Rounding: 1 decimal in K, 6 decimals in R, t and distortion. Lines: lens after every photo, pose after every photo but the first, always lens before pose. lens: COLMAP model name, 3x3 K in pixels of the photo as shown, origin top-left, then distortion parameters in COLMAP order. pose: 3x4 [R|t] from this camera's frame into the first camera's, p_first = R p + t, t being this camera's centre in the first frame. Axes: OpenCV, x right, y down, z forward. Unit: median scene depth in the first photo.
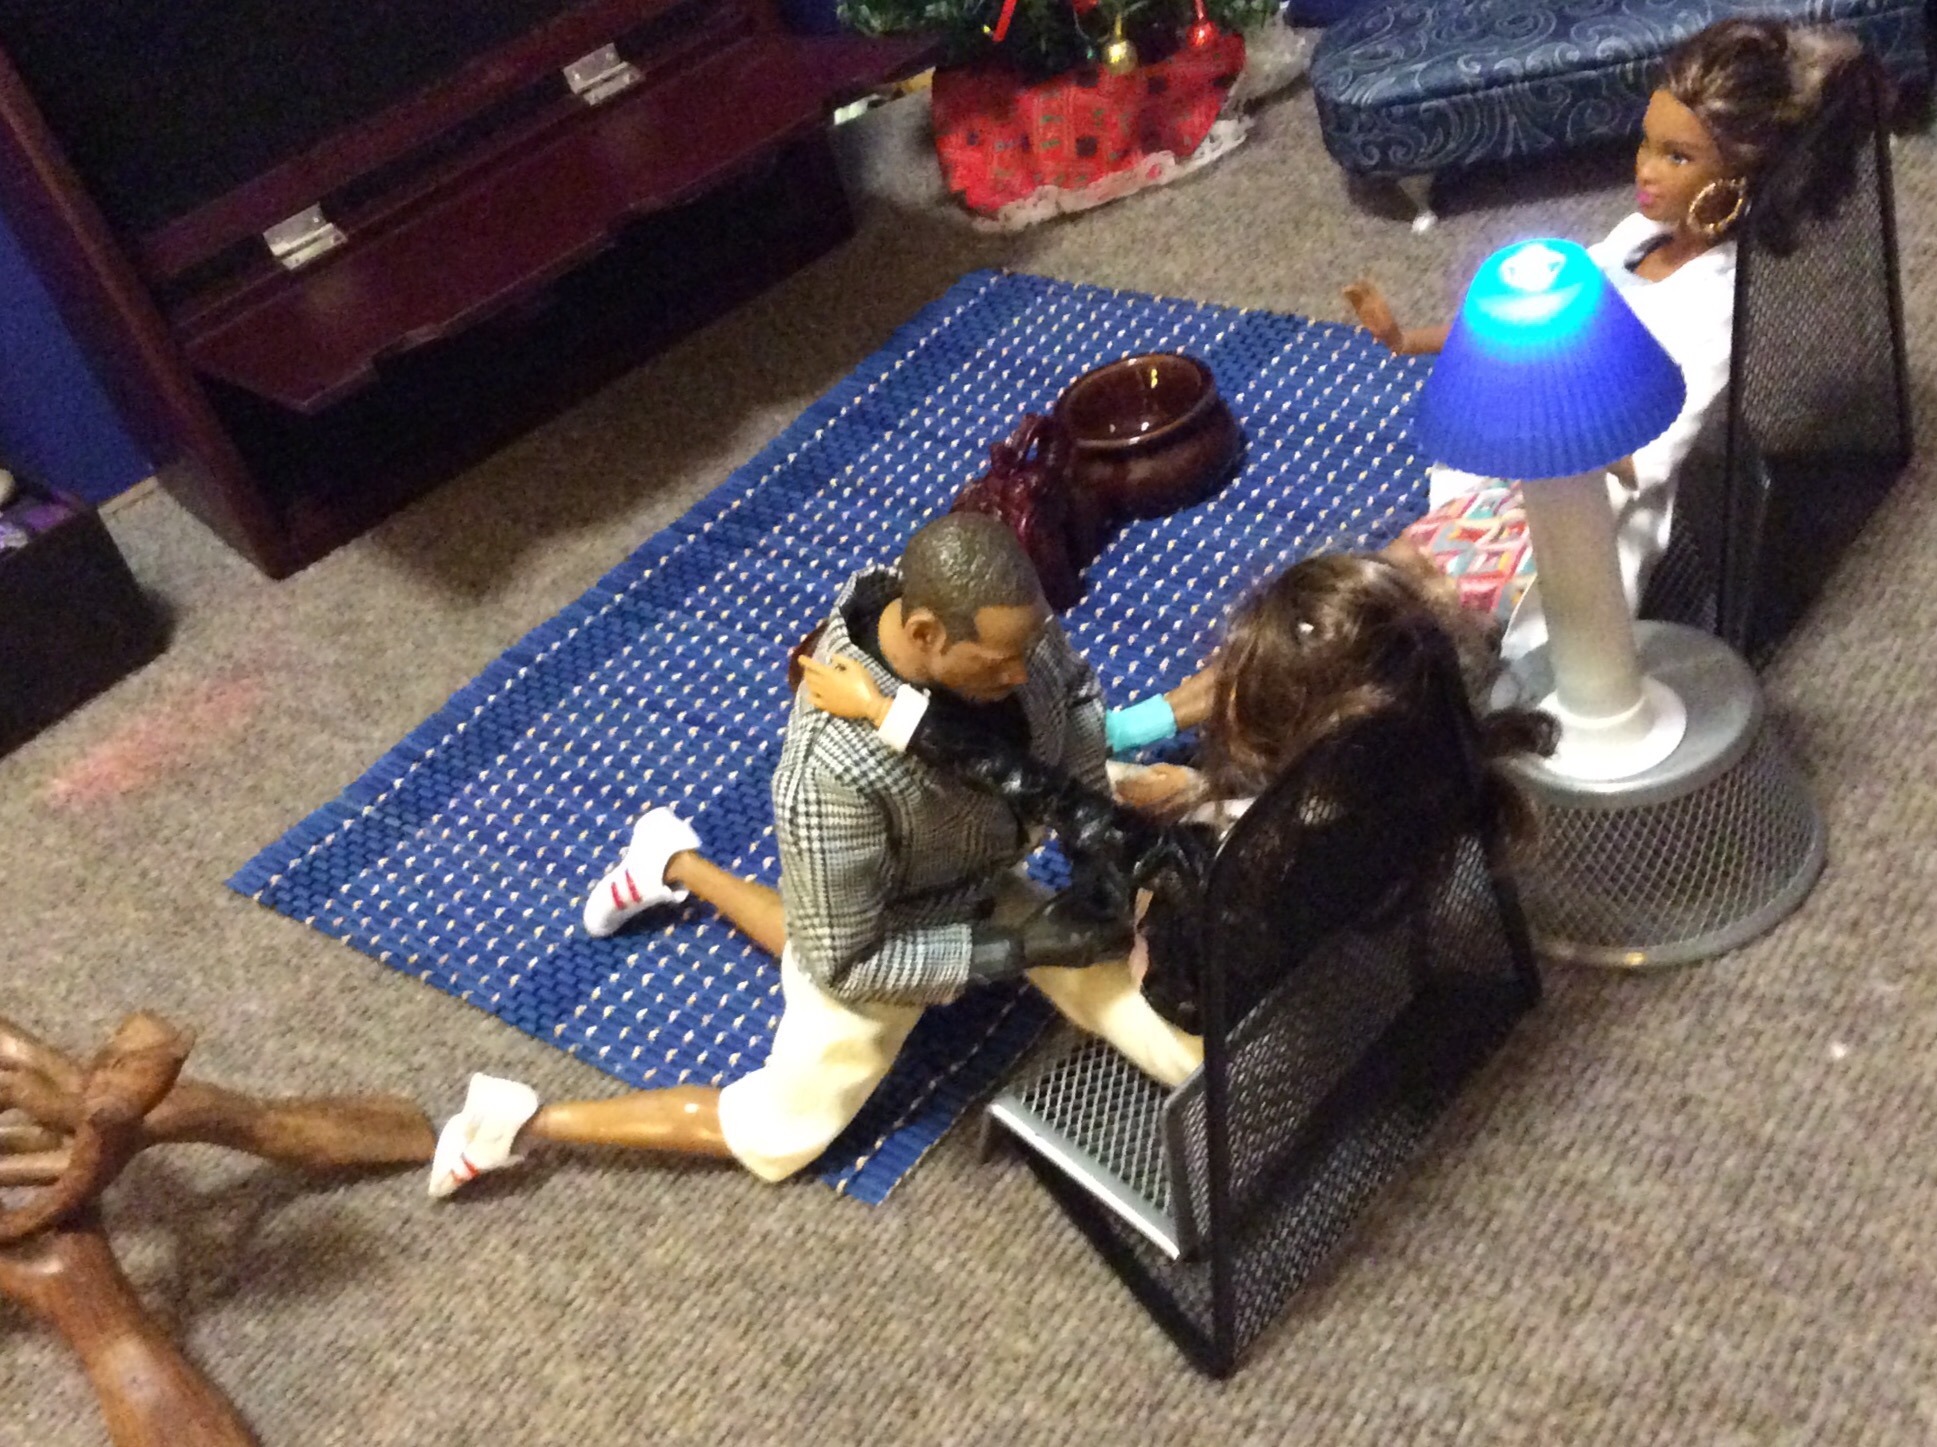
lens RADIAL K [[2415.1, 0, 961.4], [0, 2415.1, 757.2], [0, 0, 1]] dist [0.120710, -0.277367]
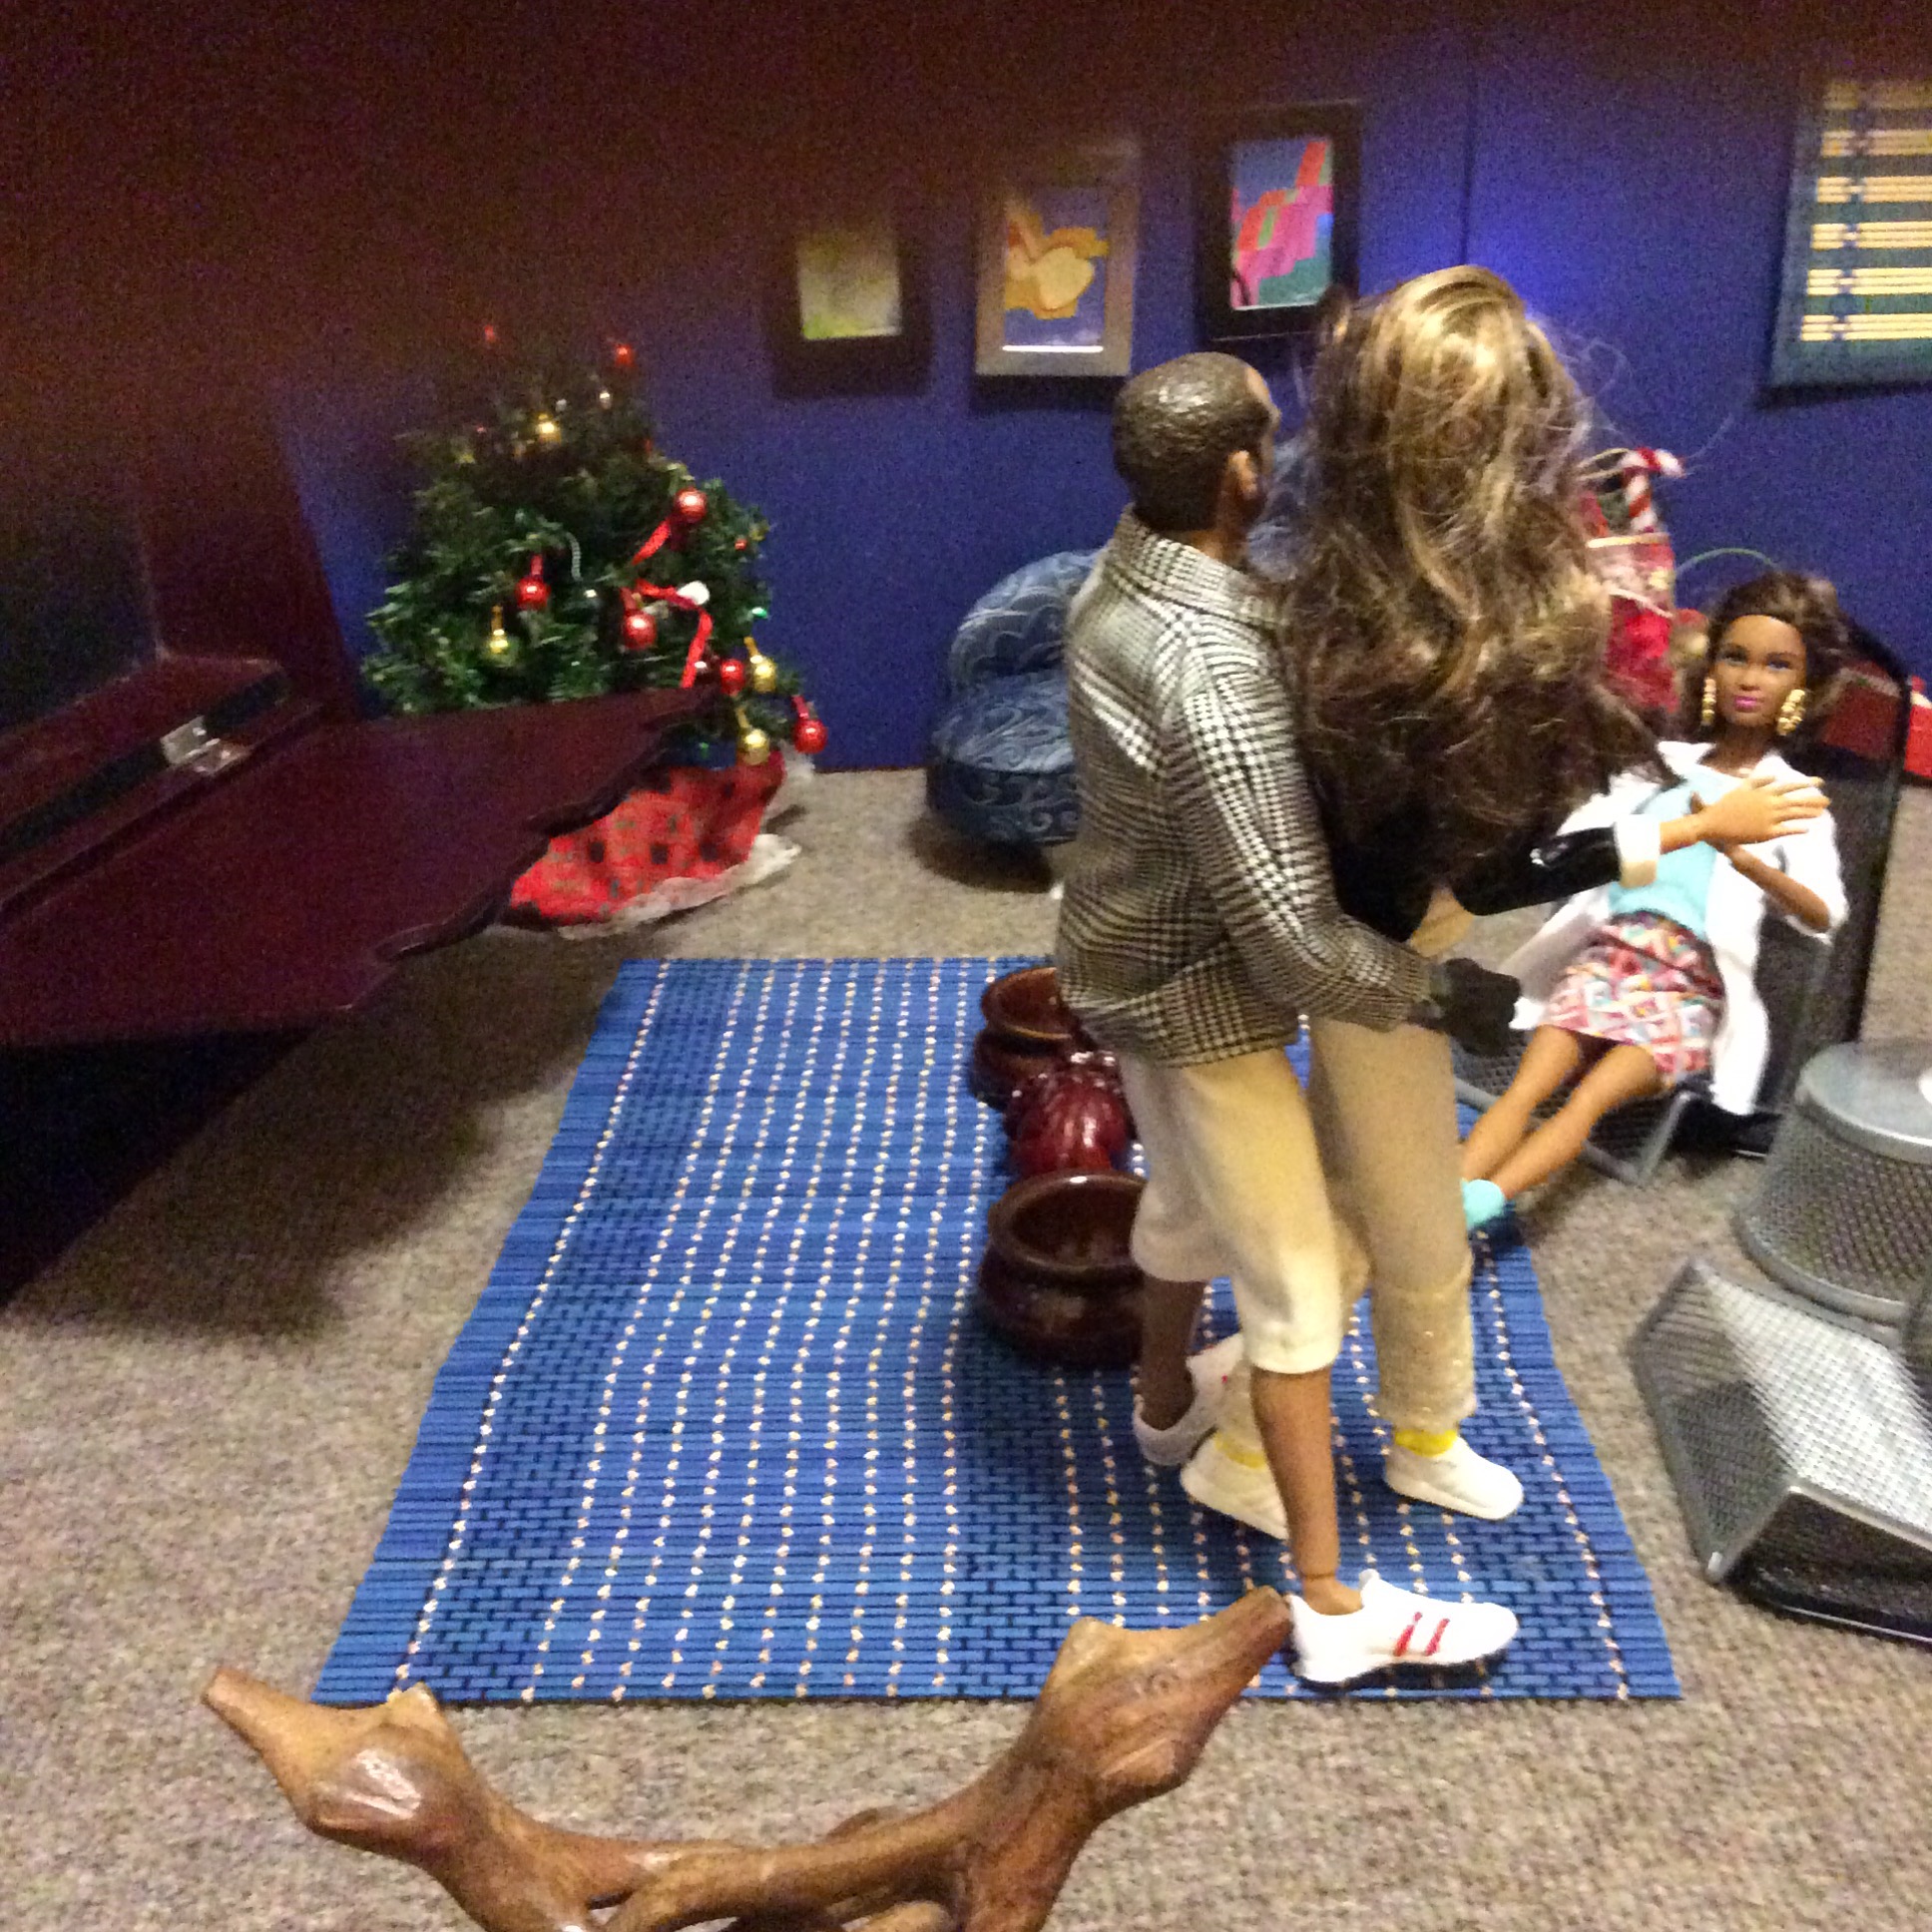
lens RADIAL K [[2364.7, 0, 989.8], [0, 2364.7, 944.1], [0, 0, 1]] dist [0.154194, -0.380946]
pose [[0.745778, -0.008753, 0.666137, -0.610292], [0.245417, 0.933202, -0.262496, 0.076379], [-0.619343, 0.359245, 0.698110, 0.360632]]
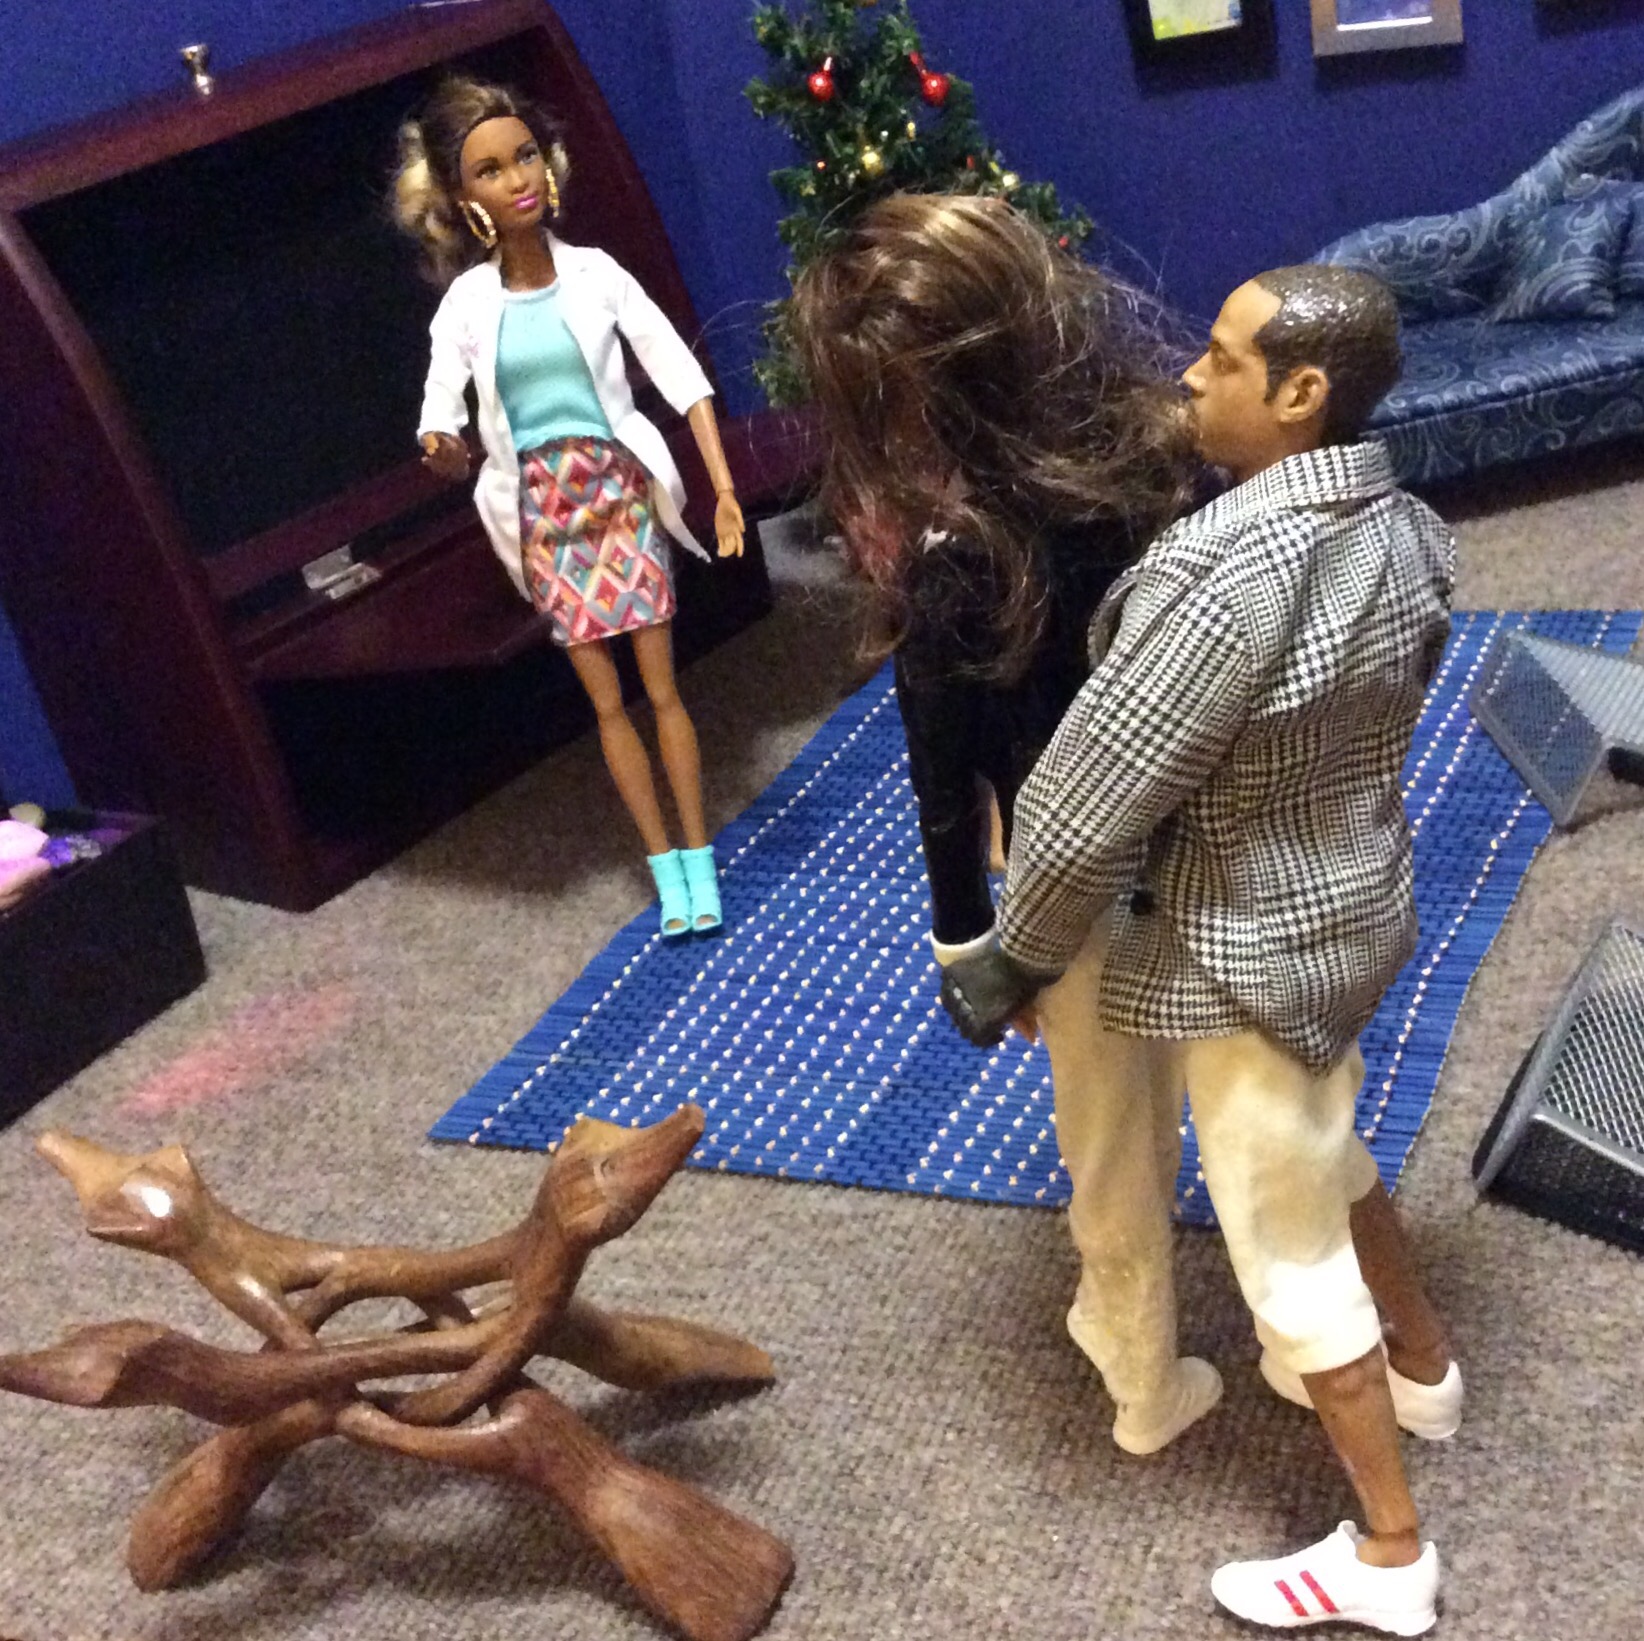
lens RADIAL K [[2390.1, 0, 839.4], [0, 2390.1, 815.3], [0, 0, 1]] dist [0.077090, -0.101184]
pose [[0.965020, -0.035085, 0.259819, -0.392431], [0.103043, 0.962012, -0.252814, 0.188815], [-0.241079, 0.270743, 0.931976, 0.049685]]
